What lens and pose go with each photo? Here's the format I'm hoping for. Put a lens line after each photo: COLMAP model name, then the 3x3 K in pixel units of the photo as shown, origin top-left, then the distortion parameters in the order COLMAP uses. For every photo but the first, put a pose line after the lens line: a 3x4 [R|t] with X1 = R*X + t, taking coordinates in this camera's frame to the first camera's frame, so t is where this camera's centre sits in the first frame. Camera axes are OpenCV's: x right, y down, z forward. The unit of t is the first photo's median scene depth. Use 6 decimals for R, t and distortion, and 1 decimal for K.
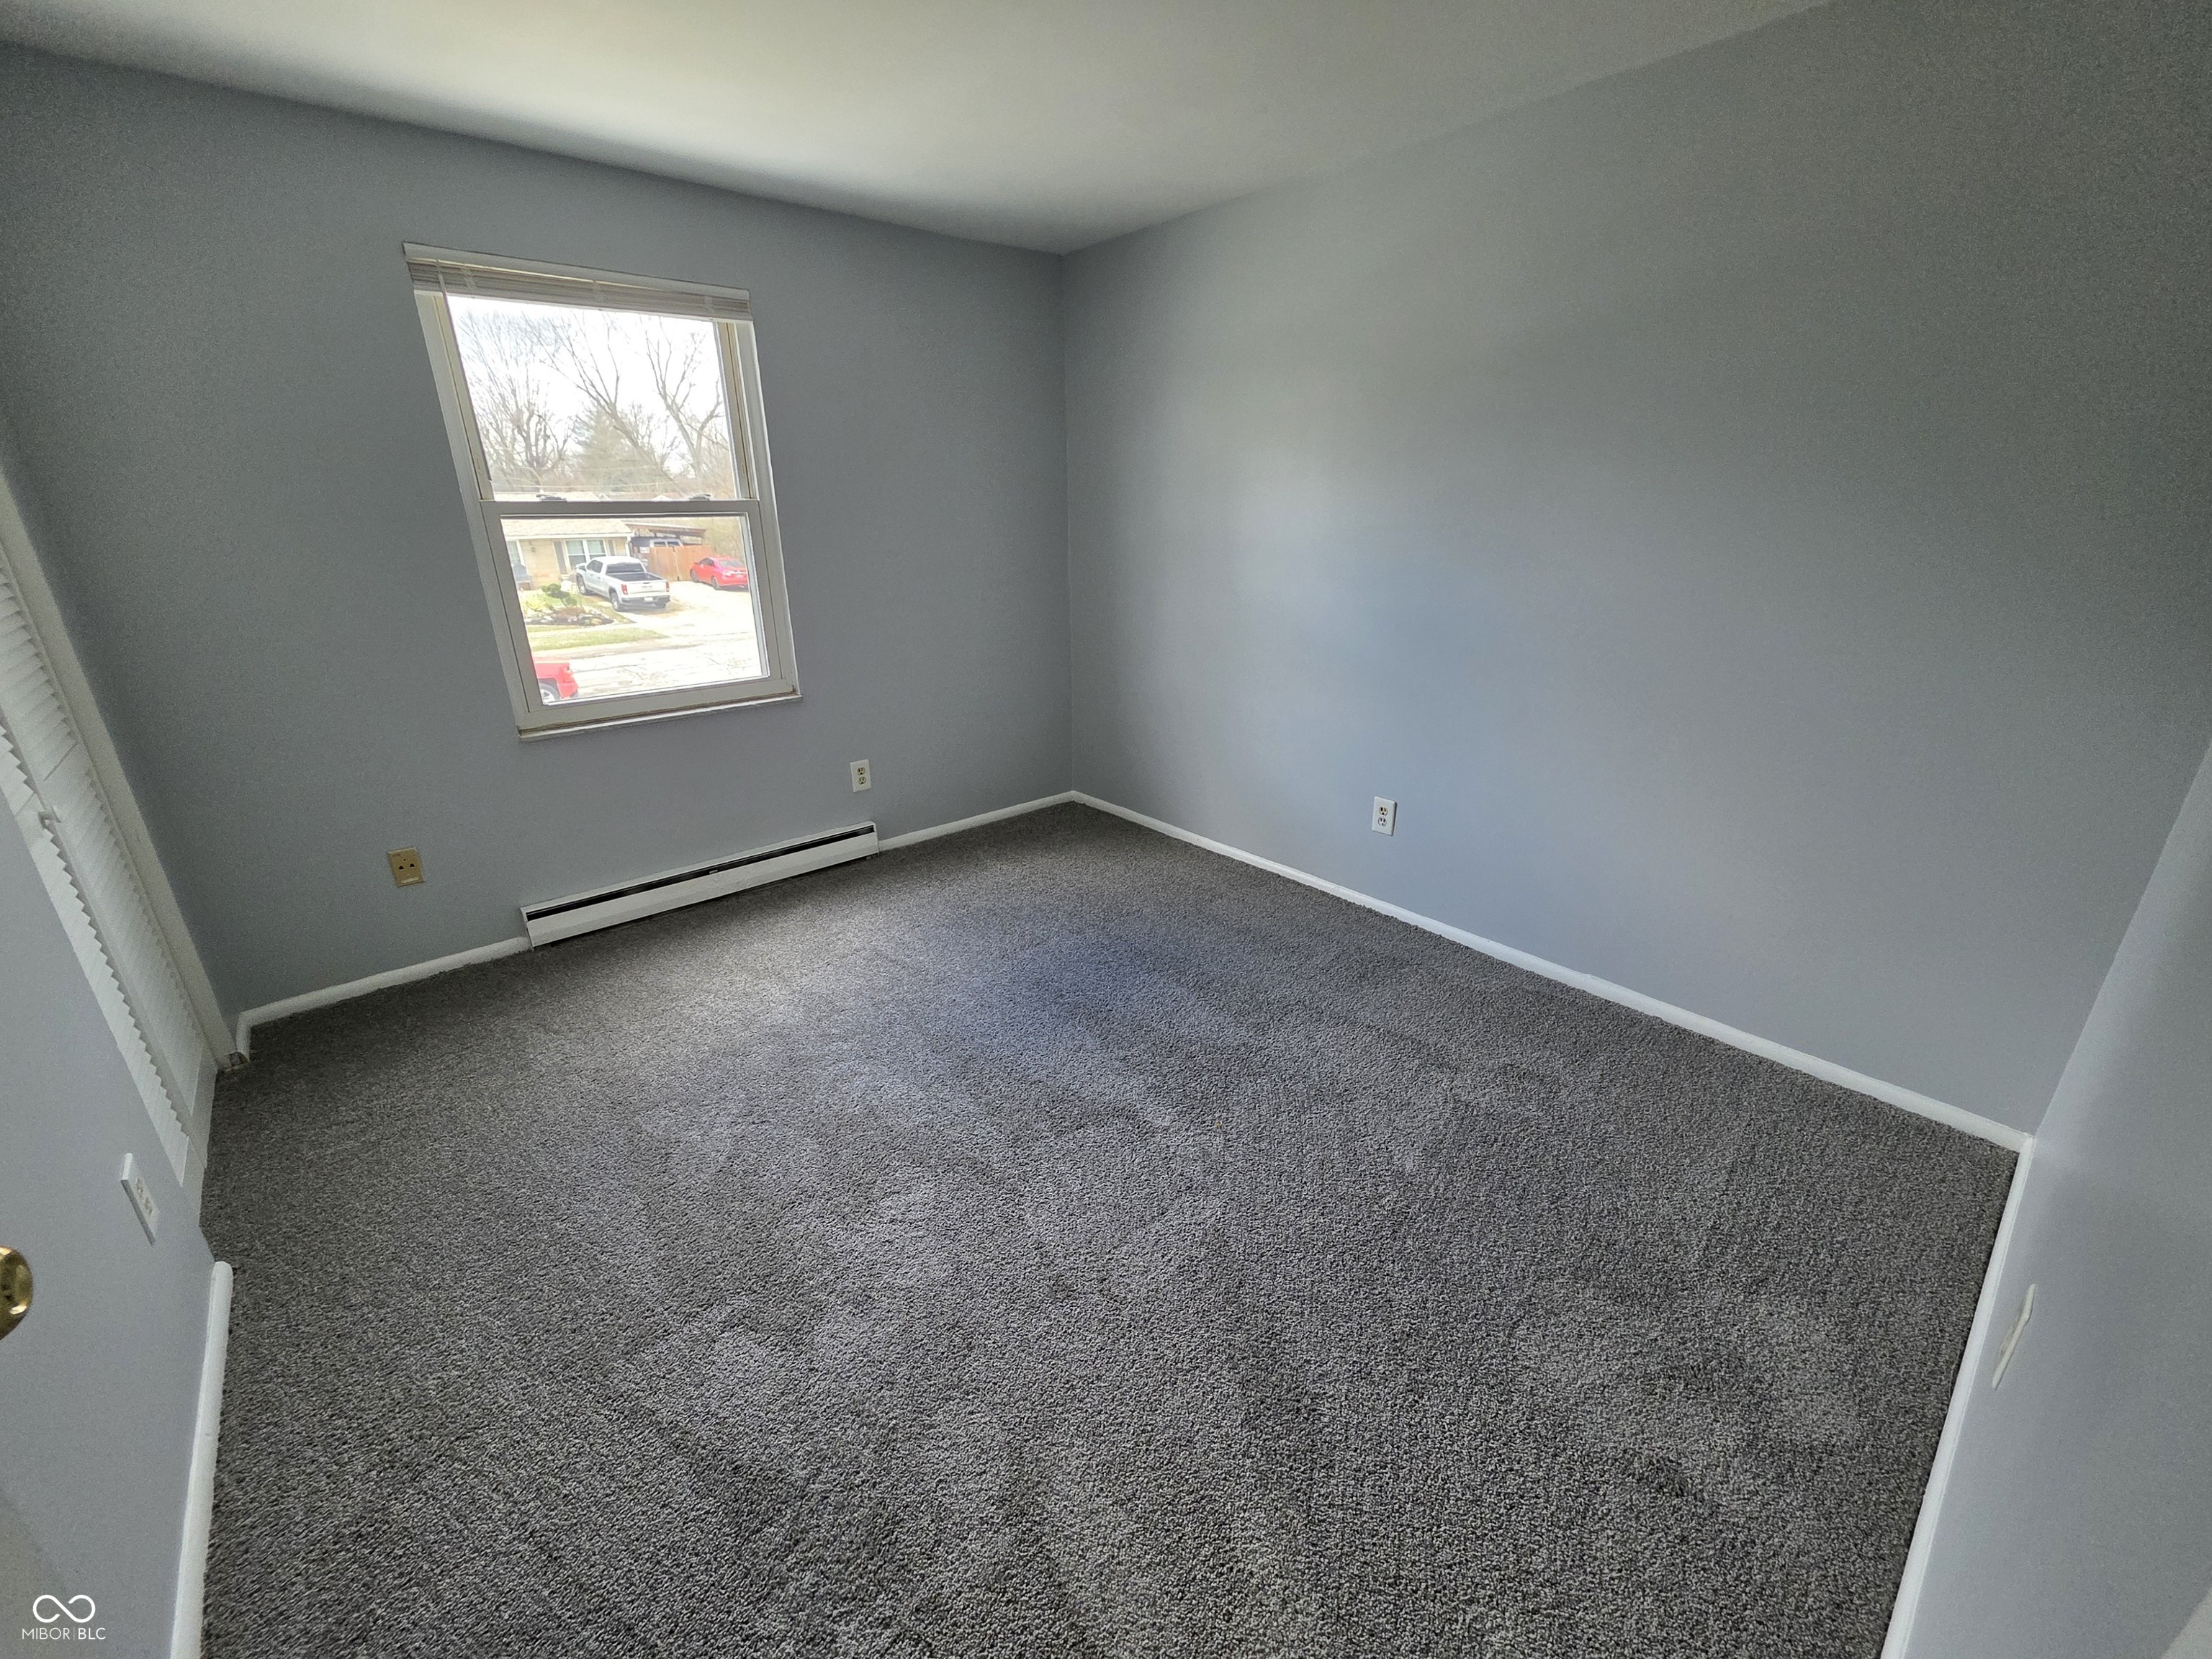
lens RADIAL K [[887.2, 0, 1119.6], [0, 887.2, 830.0], [0, 0, 1]] dist [-0.001726, -0.000123]
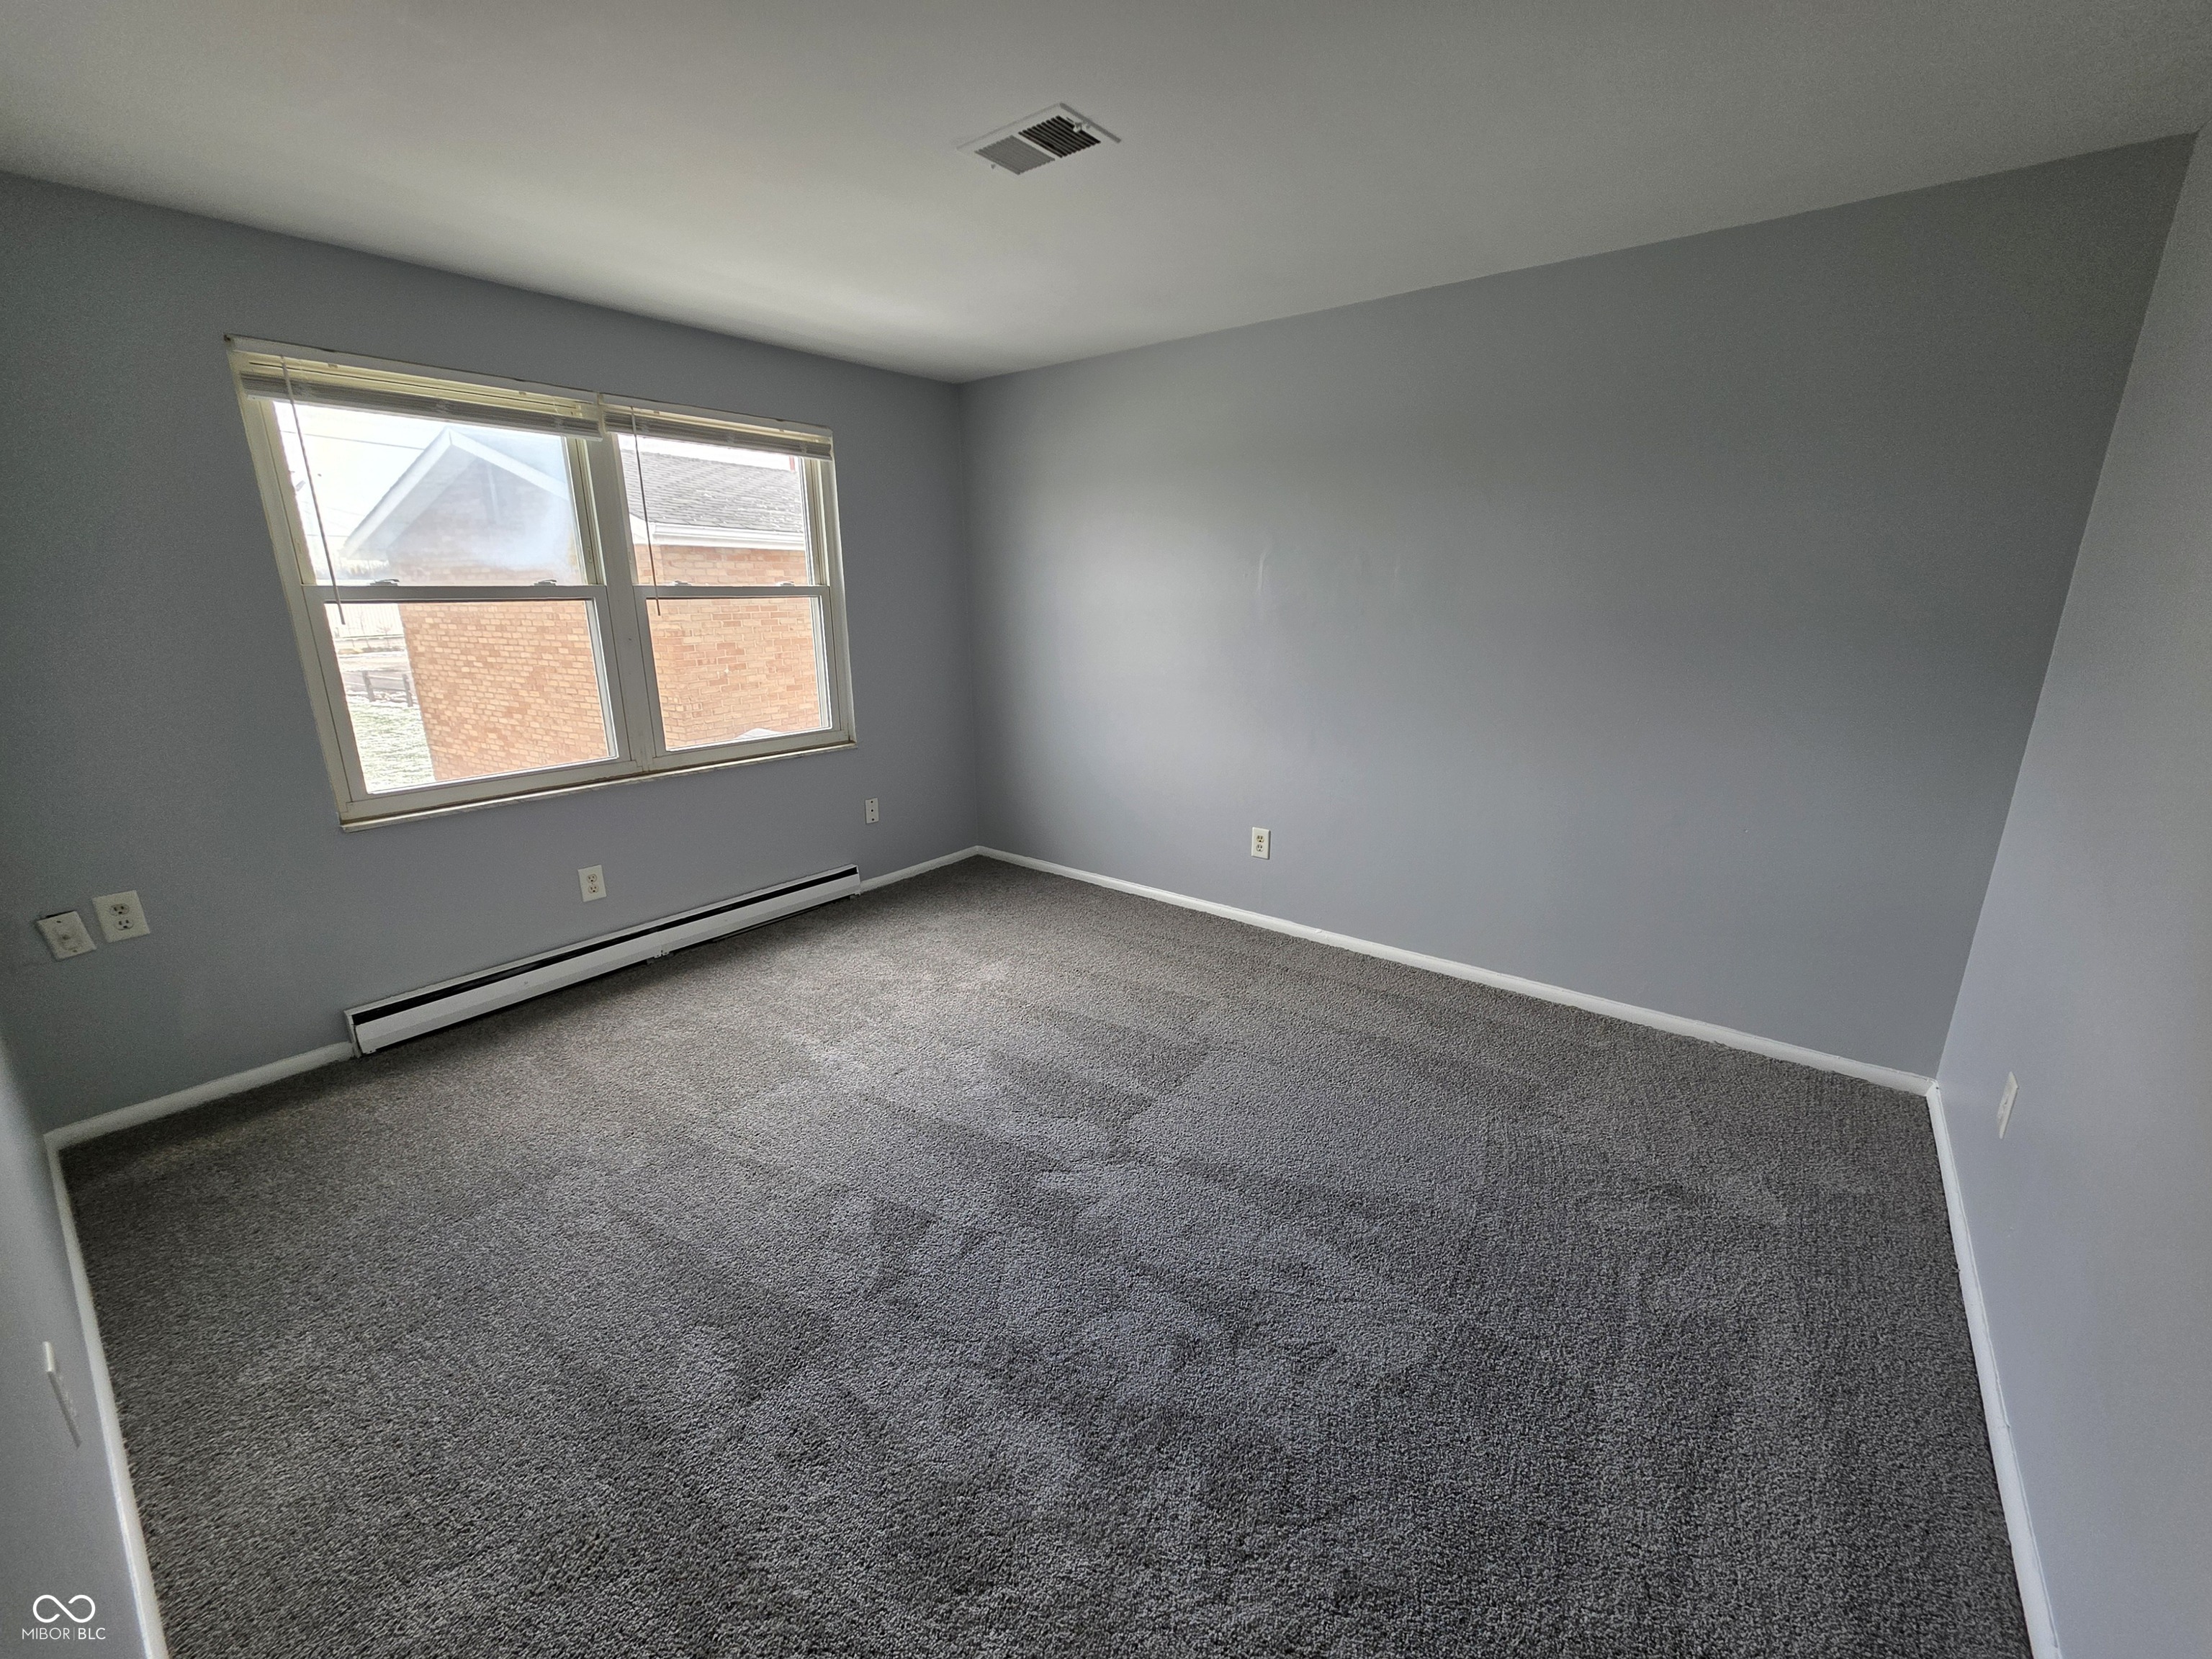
lens RADIAL K [[887.2, 0, 1091.0], [0, 887.2, 840.6], [0, 0, 1]] dist [-0.001726, -0.000123]
pose [[0.974456, -0.048074, 0.219374, -0.188848], [0.066276, 0.994874, -0.076380, 0.055391], [-0.214577, 0.088969, 0.972646, -0.137928]]
